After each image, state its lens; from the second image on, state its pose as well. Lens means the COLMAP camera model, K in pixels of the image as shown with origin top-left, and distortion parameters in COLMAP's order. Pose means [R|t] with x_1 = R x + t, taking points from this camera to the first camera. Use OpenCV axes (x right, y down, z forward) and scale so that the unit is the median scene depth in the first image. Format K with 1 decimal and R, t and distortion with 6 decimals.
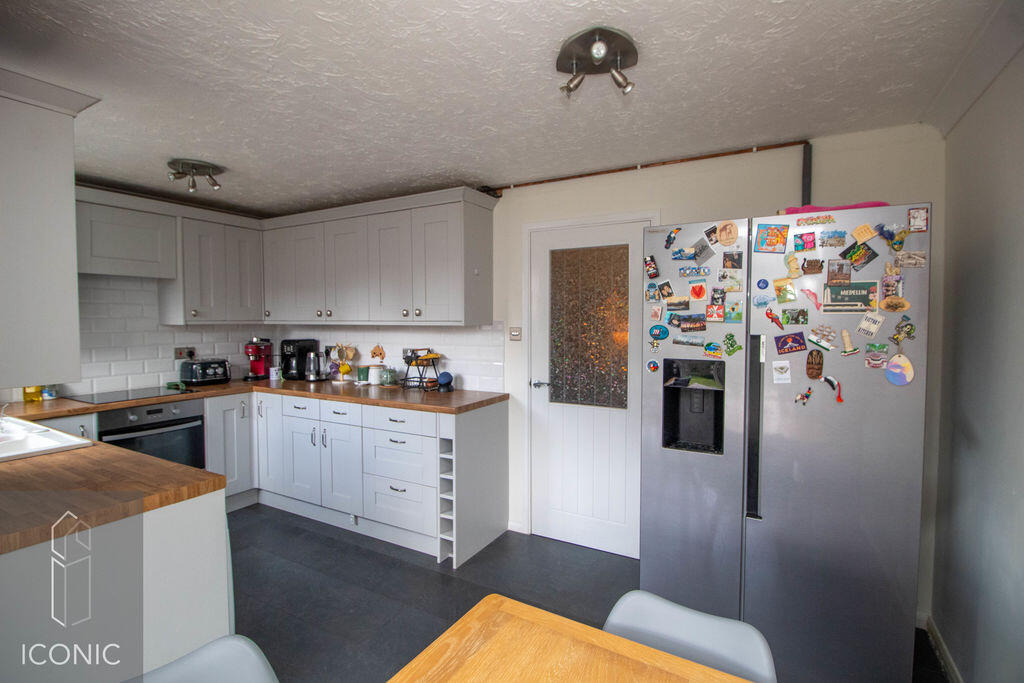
lens RADIAL K [[476.4, 0, 514.8], [0, 476.4, 337.0], [0, 0, 1]] dist [-0.001383, -0.000508]
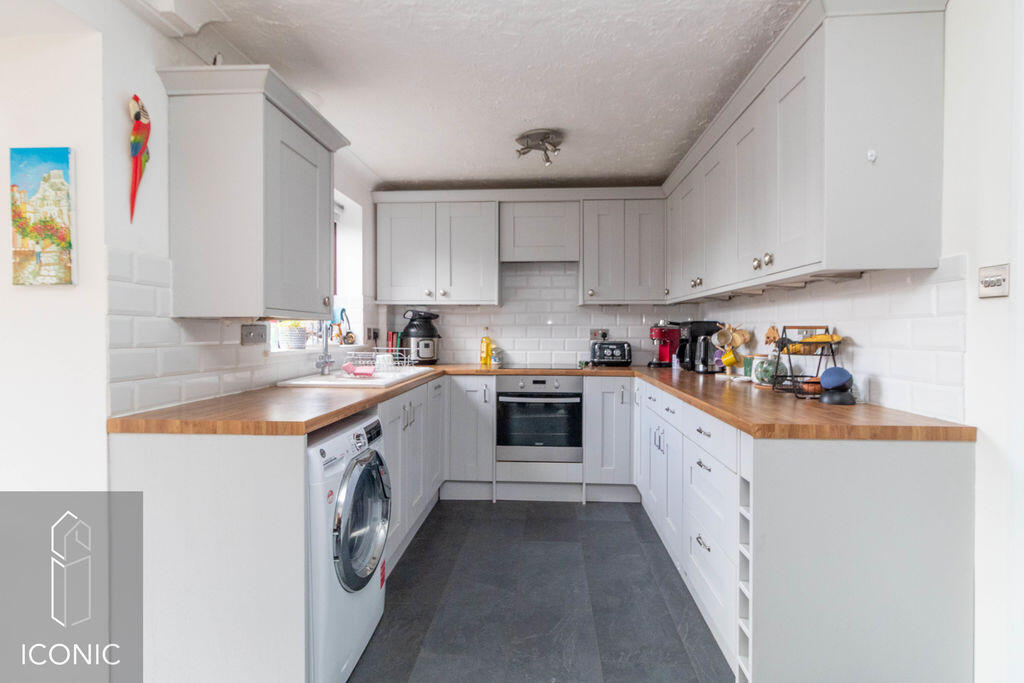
lens RADIAL K [[476.4, 0, 513.2], [0, 476.4, 334.9], [0, 0, 1]] dist [-0.001383, -0.000508]
pose [[0.434376, 0.010446, -0.900671, 0.162772], [-0.032988, 0.999446, -0.004318, 0.047285], [0.900127, 0.031587, 0.434480, 0.399491]]
